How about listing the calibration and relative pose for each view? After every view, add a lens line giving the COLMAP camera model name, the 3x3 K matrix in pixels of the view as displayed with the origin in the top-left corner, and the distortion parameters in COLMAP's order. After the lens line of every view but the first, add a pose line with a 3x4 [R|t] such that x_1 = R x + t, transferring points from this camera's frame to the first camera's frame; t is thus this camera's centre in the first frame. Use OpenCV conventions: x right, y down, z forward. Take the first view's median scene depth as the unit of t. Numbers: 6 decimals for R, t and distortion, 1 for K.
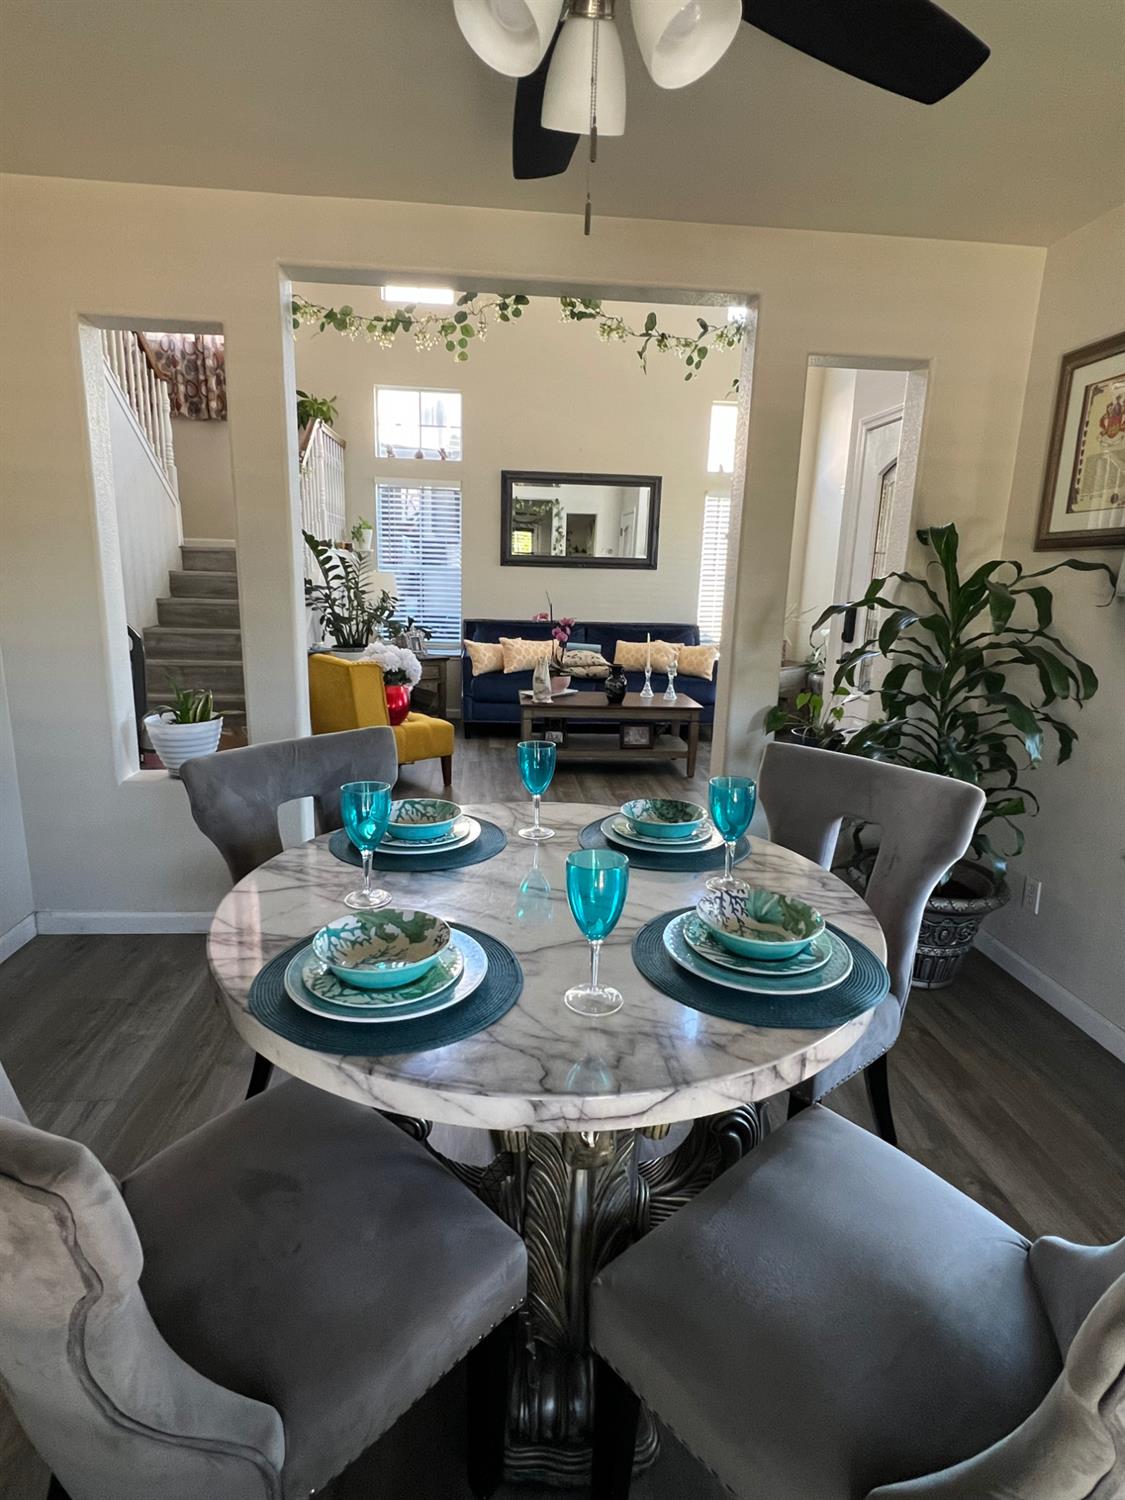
lens RADIAL K [[759.5, 0, 559.2], [0, 759.5, 744.4], [0, 0, 1]] dist [0.001488, 0.000067]
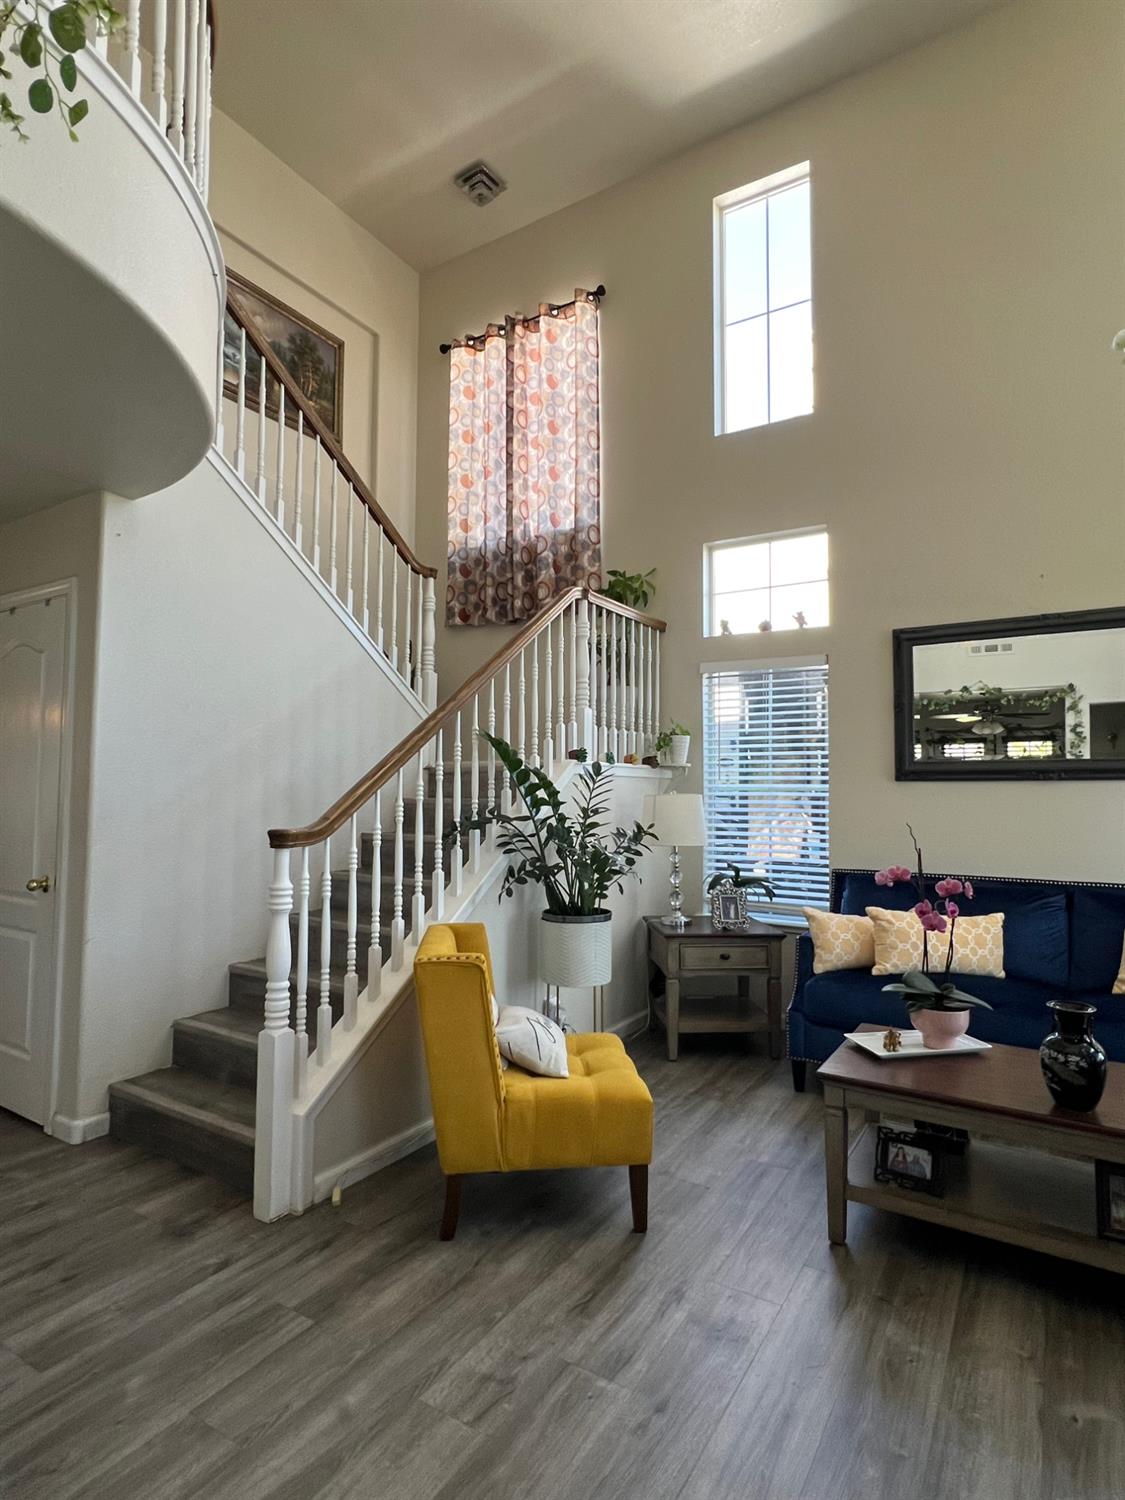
lens RADIAL K [[806.7, 0, 563.3], [0, 806.7, 751.5], [0, 0, 1]] dist [0.001762, 0.001518]
pose [[0.802724, -0.055165, -0.593793, 0.096060], [-0.115670, 0.962400, -0.245778, -0.077650], [0.585025, 0.265976, 0.766161, 0.384607]]
